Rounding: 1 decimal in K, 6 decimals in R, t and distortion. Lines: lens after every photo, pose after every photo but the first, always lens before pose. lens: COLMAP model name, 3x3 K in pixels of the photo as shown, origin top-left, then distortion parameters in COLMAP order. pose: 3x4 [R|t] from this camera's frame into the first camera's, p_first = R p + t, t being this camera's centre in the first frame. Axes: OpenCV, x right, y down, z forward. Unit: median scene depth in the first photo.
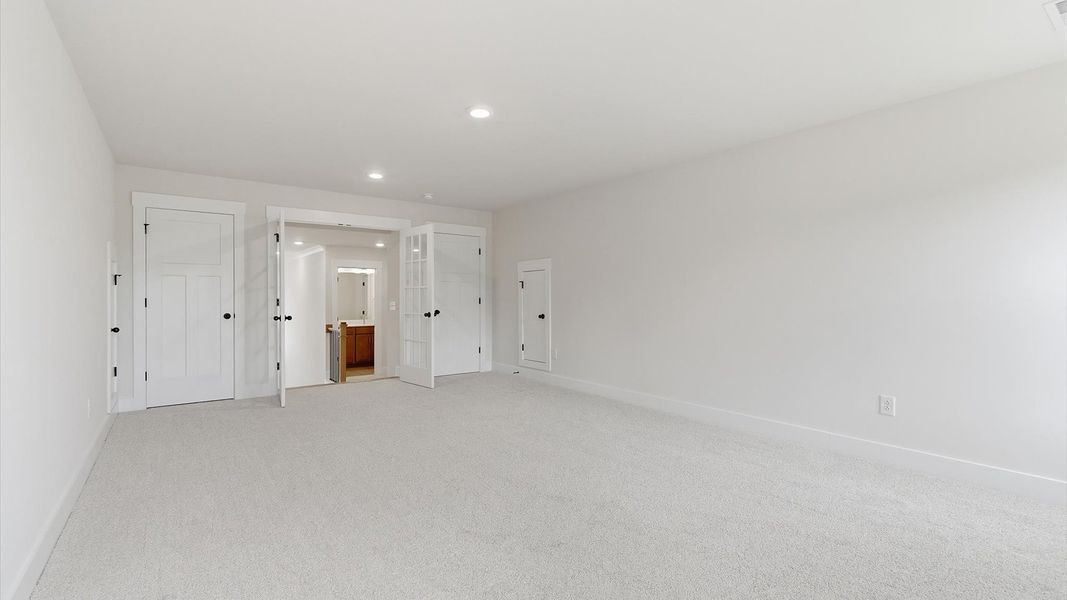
lens RADIAL K [[483.9, 0, 529.6], [0, 483.9, 298.5], [0, 0, 1]] dist [0.001239, 0.000029]
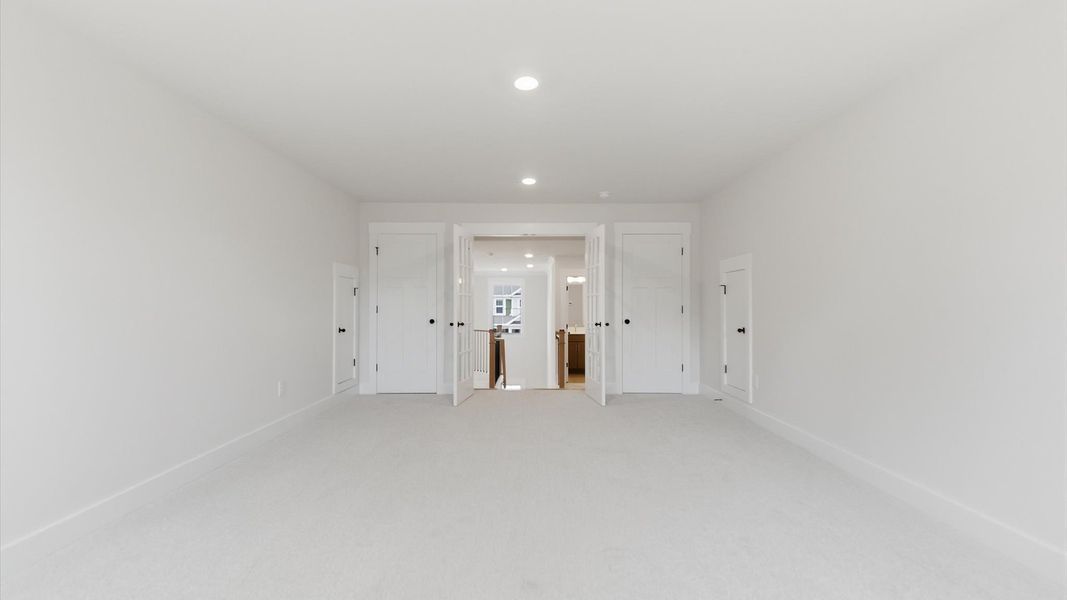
lens RADIAL K [[474.7, 0, 538.6], [0, 474.7, 309.8], [0, 0, 1]] dist [-0.000342, 0.000008]
pose [[0.785299, 0.004642, -0.619100, 0.226202], [0.001011, 0.999961, 0.008780, -0.002494], [0.619116, -0.007521, 0.785263, 0.203319]]
